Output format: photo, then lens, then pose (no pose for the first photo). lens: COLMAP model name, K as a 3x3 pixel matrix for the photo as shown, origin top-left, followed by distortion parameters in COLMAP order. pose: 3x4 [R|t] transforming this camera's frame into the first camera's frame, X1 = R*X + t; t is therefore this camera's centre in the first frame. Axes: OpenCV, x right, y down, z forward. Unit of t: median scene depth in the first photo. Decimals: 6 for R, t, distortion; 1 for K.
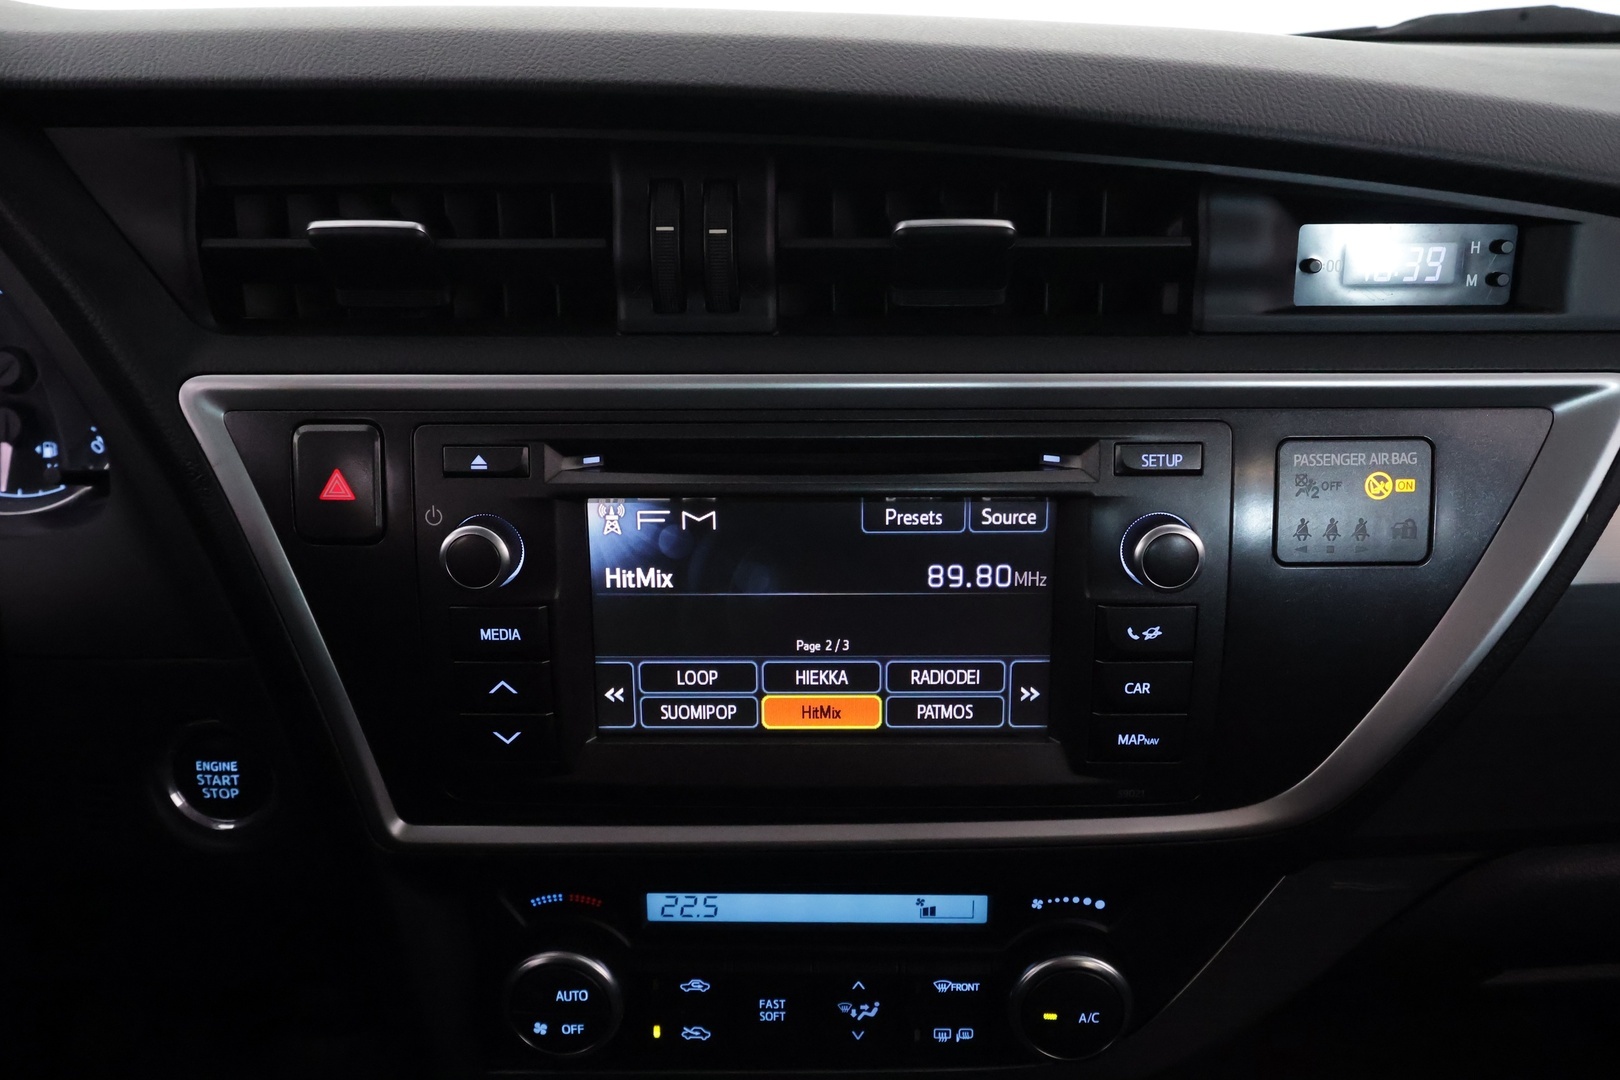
lens RADIAL K [[1288.7, 0, 810.0], [0, 1288.7, 540.0], [0, 0, 1]] dist [0.008984, 0.000423]
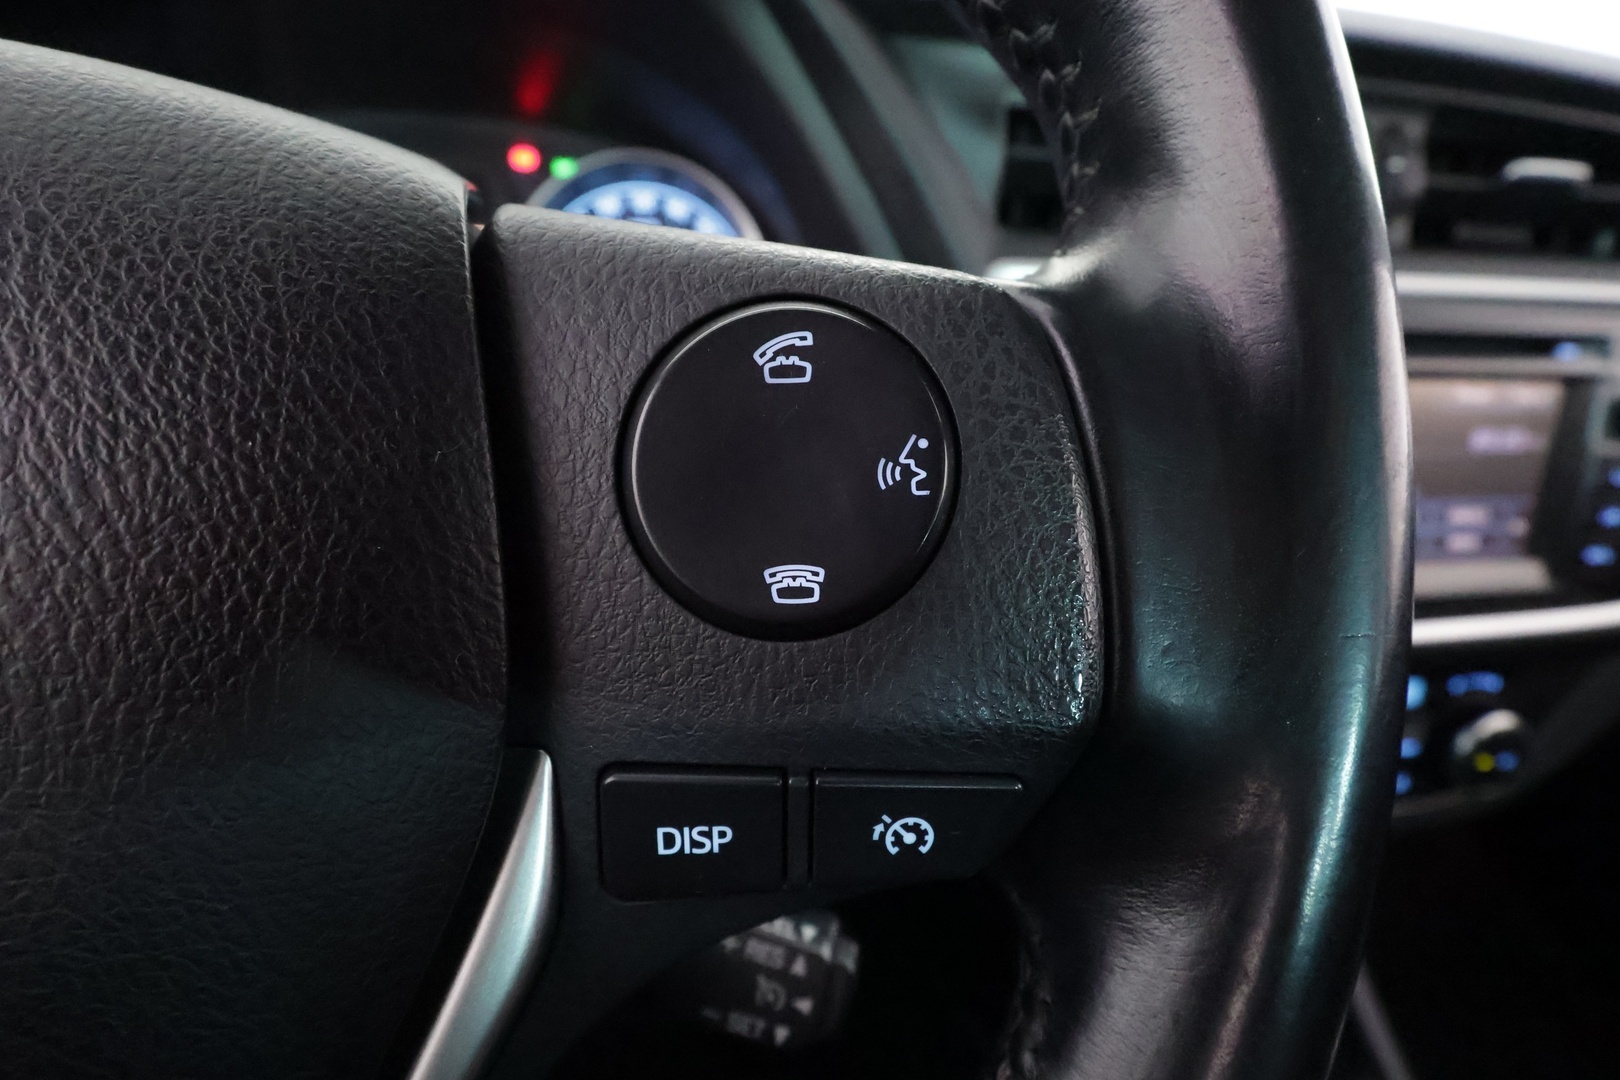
lens RADIAL K [[824.1, 0, 810.0], [0, 824.1, 540.0], [0, 0, 1]] dist [0.001228, 0.001018]
pose [[0.981838, -0.022313, 0.188405, -0.751637], [0.021488, 0.999749, 0.006418, 0.111985], [-0.188500, -0.002253, 0.982071, 0.273710]]
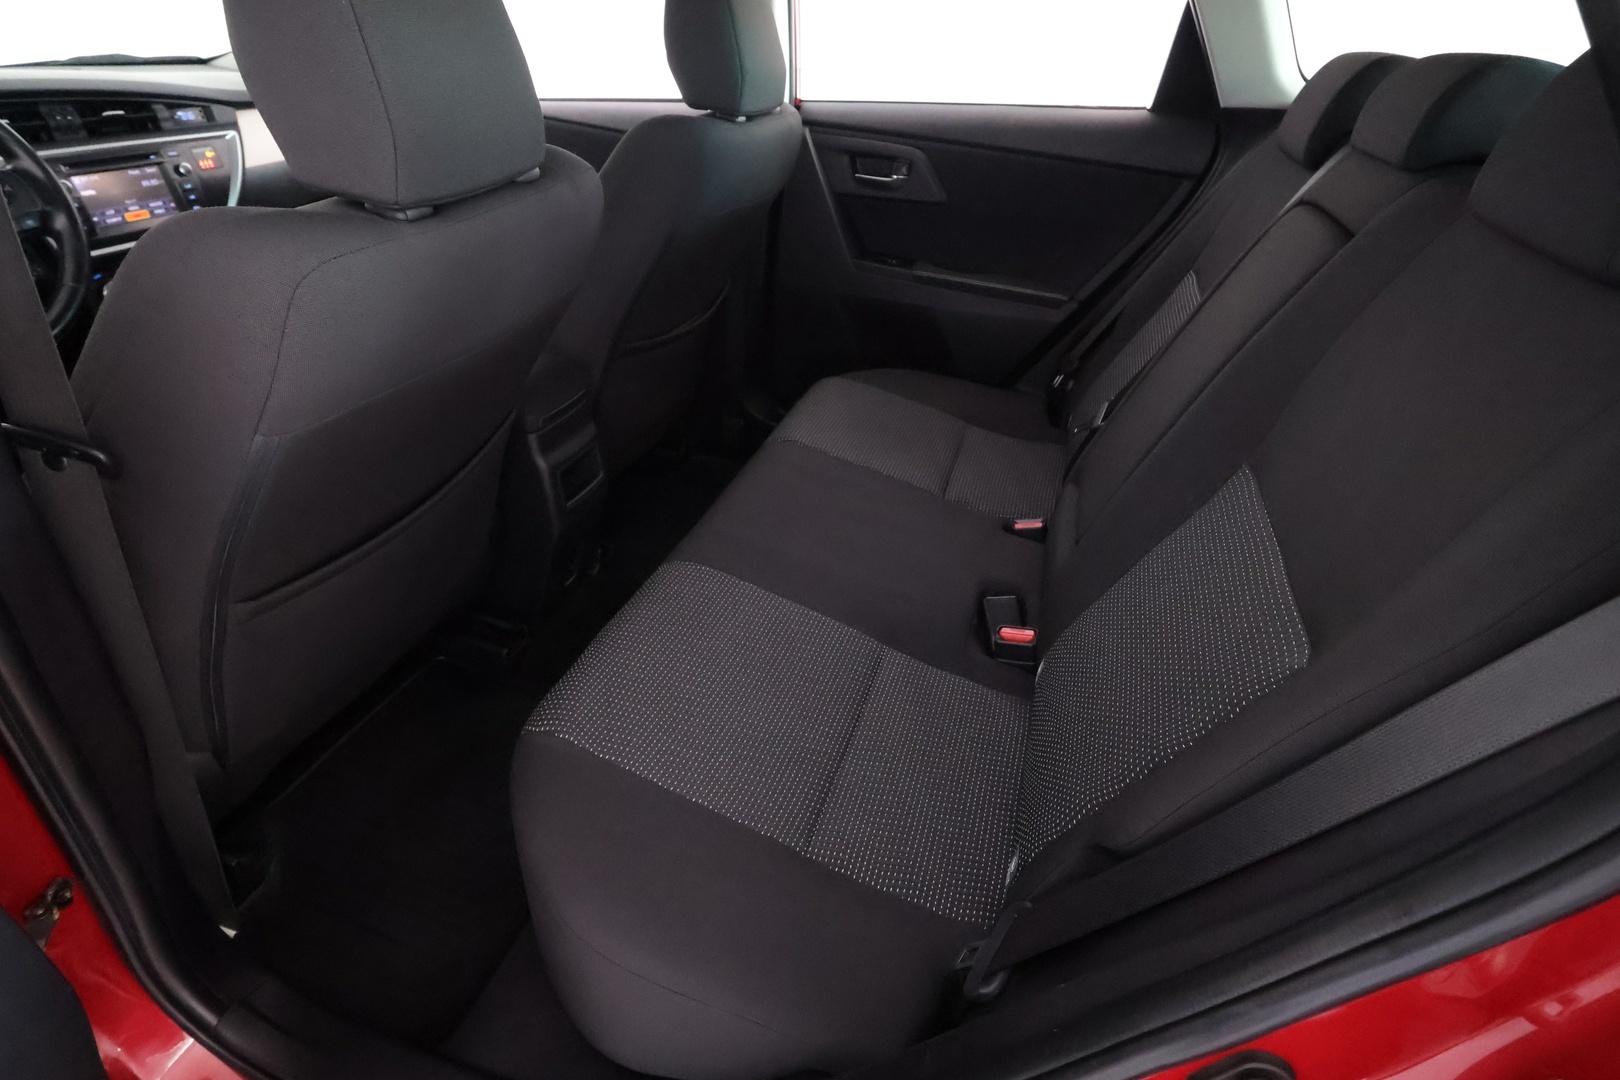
lens RADIAL K [[824.1, 0, 810.0], [0, 824.1, 540.0], [0, 0, 1]] dist [0.001228, 0.001018]
pose [[0.301869, -0.498059, 0.812903, -2.596021], [0.338547, 0.853110, 0.396975, 0.866529], [-0.891213, 0.155372, 0.426144, -2.715830]]
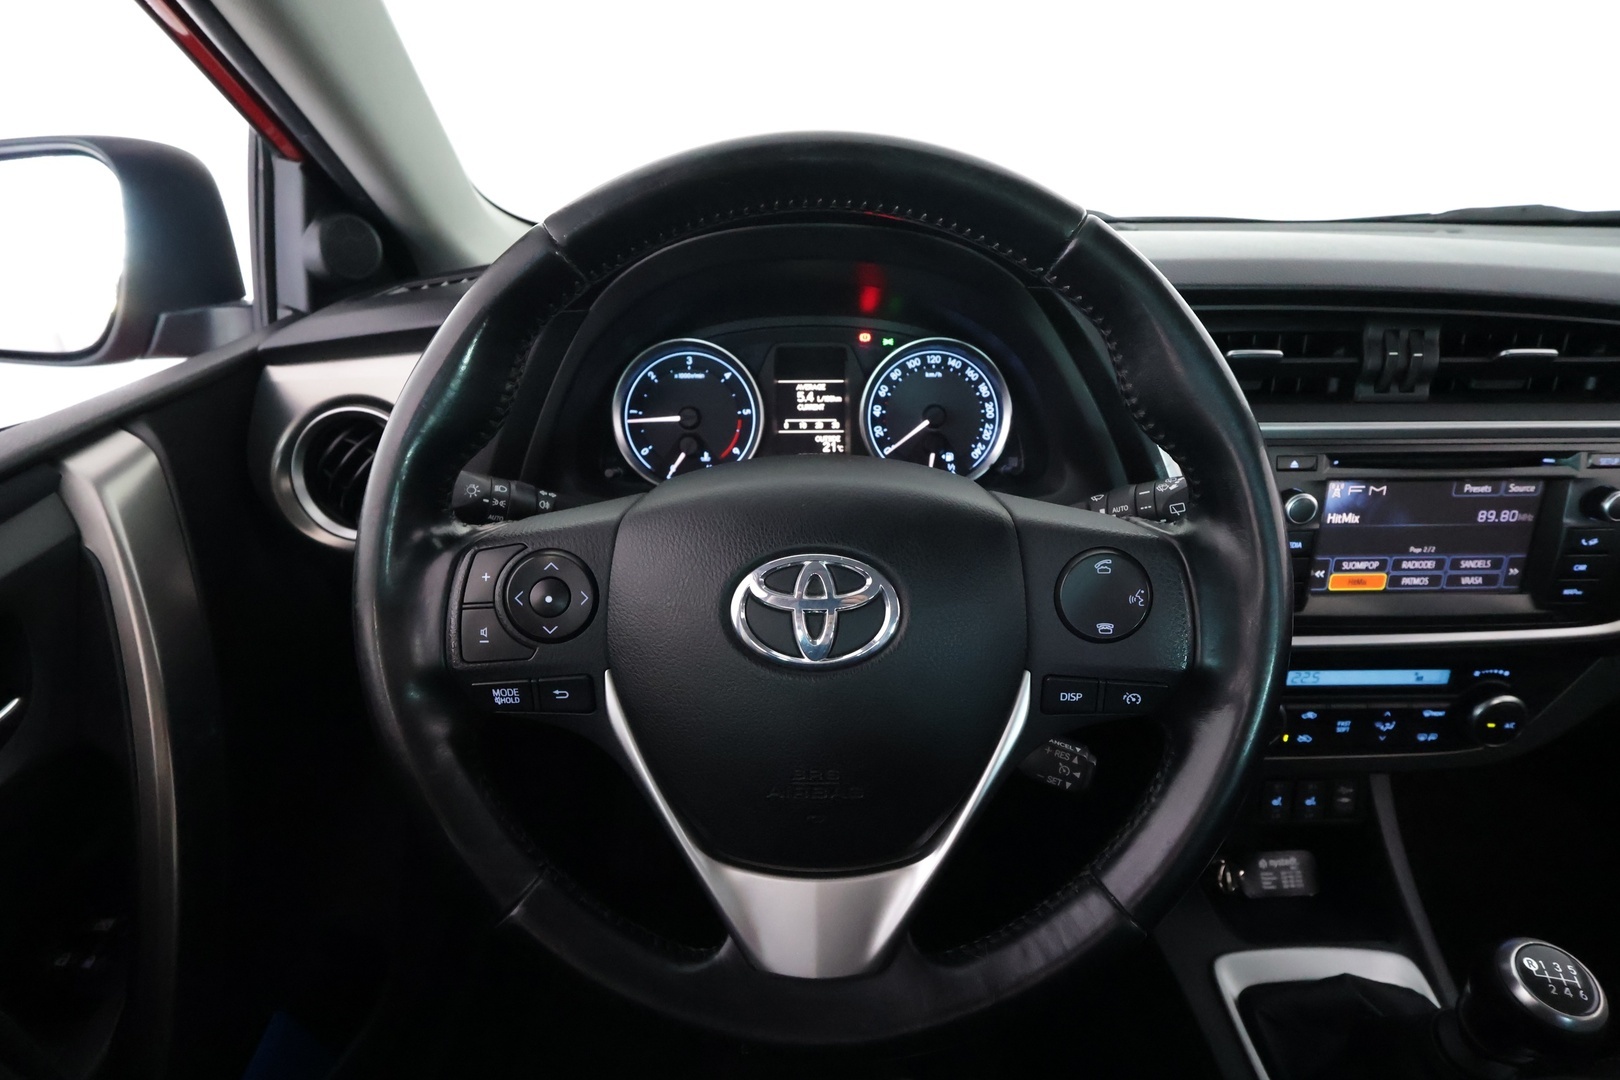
lens RADIAL K [[824.1, 0, 810.0], [0, 824.1, 540.0], [0, 0, 1]] dist [0.001228, 0.001018]
pose [[0.999495, -0.008851, 0.030524, -1.034058], [0.007441, 0.998915, 0.045980, -0.003527], [-0.030898, -0.045730, 0.998476, -0.319022]]
